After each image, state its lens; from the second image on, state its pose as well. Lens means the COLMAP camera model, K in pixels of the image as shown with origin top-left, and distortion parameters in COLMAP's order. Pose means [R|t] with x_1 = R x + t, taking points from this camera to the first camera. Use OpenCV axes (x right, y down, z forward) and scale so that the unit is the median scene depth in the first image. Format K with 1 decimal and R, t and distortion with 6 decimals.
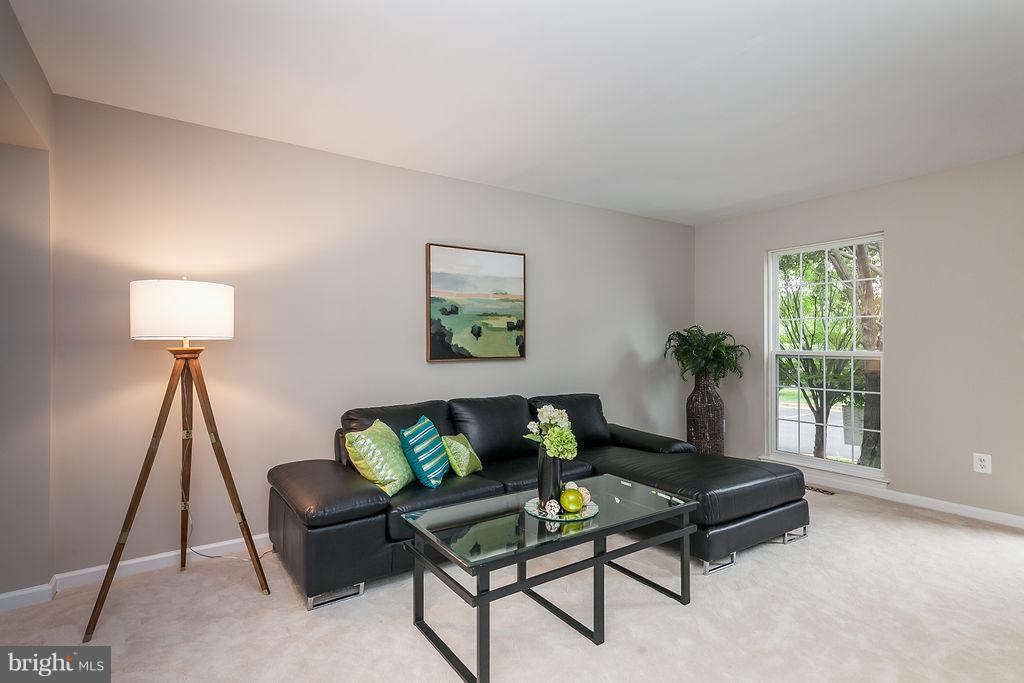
lens RADIAL K [[496.9, 0, 512.0], [0, 496.9, 341.5], [0, 0, 1]] dist [0.002207, 0.001252]
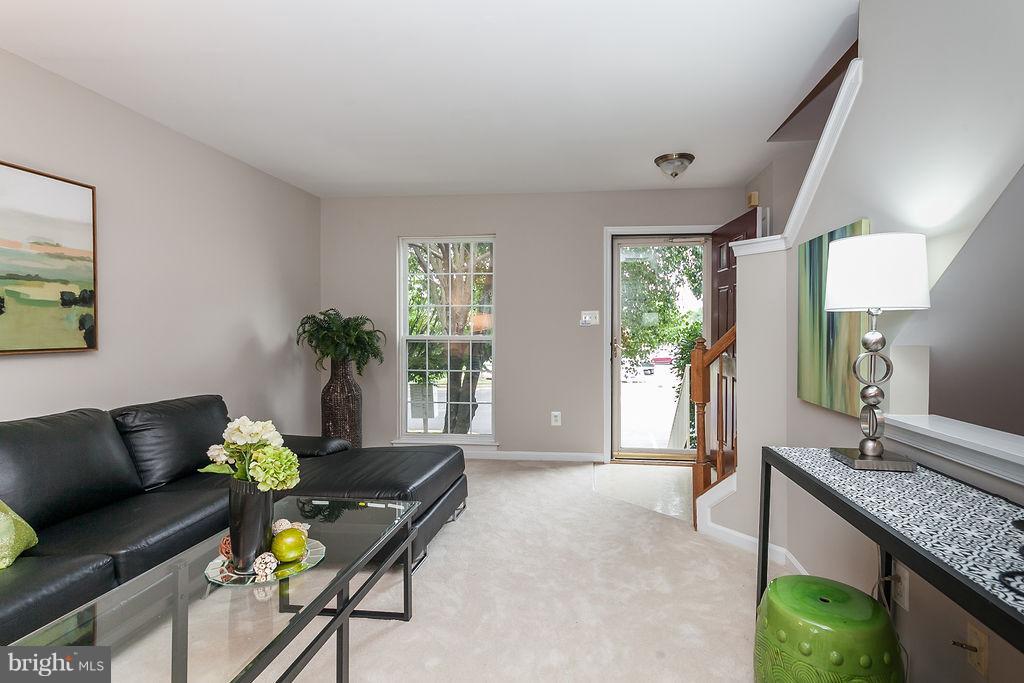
lens RADIAL K [[508.3, 0, 539.8], [0, 508.3, 337.8], [0, 0, 1]] dist [0.003561, 0.000938]
pose [[0.645104, -0.009918, 0.764031, -0.115779], [-0.005637, 0.999827, 0.017738, 0.003303], [-0.764074, -0.015750, 0.644936, 0.145098]]
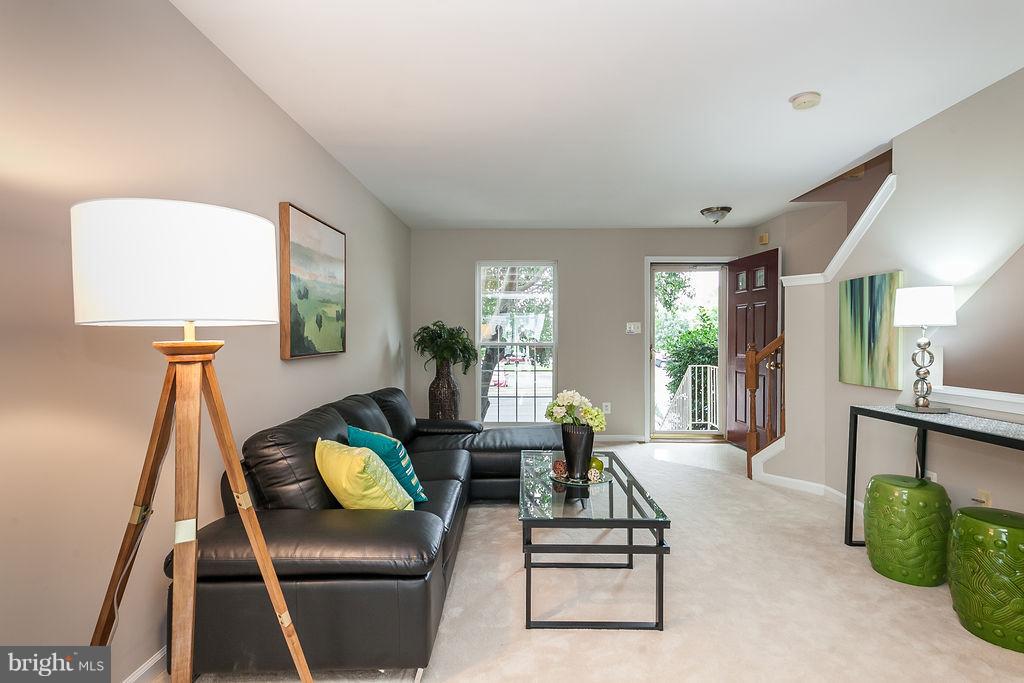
lens RADIAL K [[496.9, 0, 512.0], [0, 496.9, 341.5], [0, 0, 1]] dist [0.002207, 0.001252]
pose [[0.573800, -0.006305, 0.818971, -0.561325], [-0.003679, 0.999940, 0.010276, 0.003794], [-0.818987, -0.008909, 0.573742, 0.275704]]
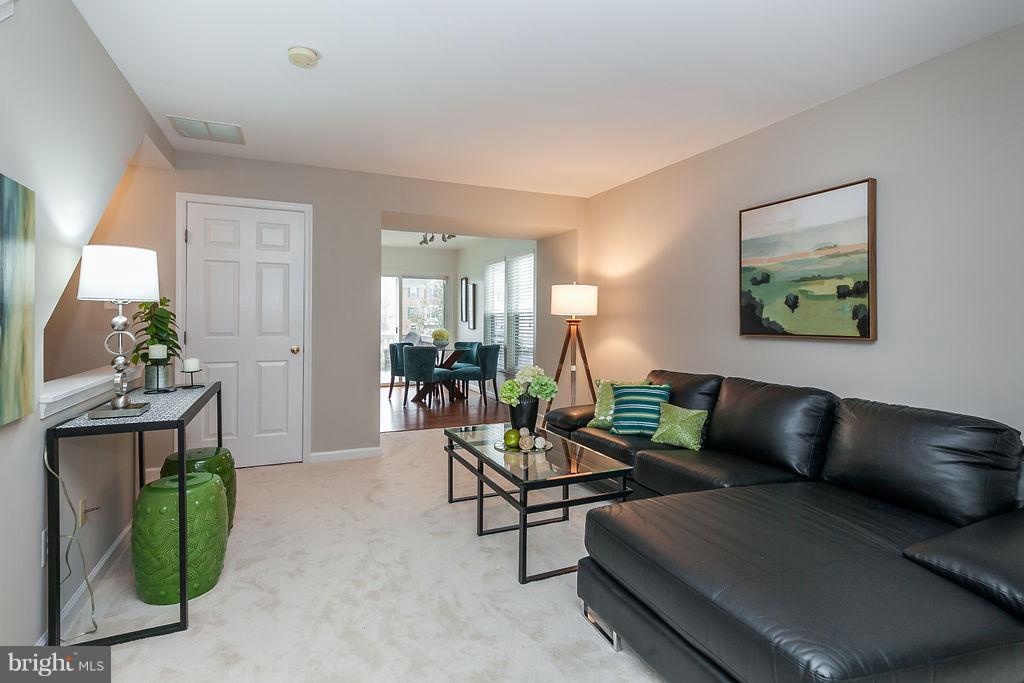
lens RADIAL K [[503.4, 0, 512.7], [0, 503.4, 316.1], [0, 0, 1]] dist [0.000634, 0.000288]
pose [[-0.184330, -0.005002, -0.982852, 0.811456], [0.000881, 0.999986, -0.005254, 0.006687], [0.982864, -0.001834, -0.184323, 0.713465]]
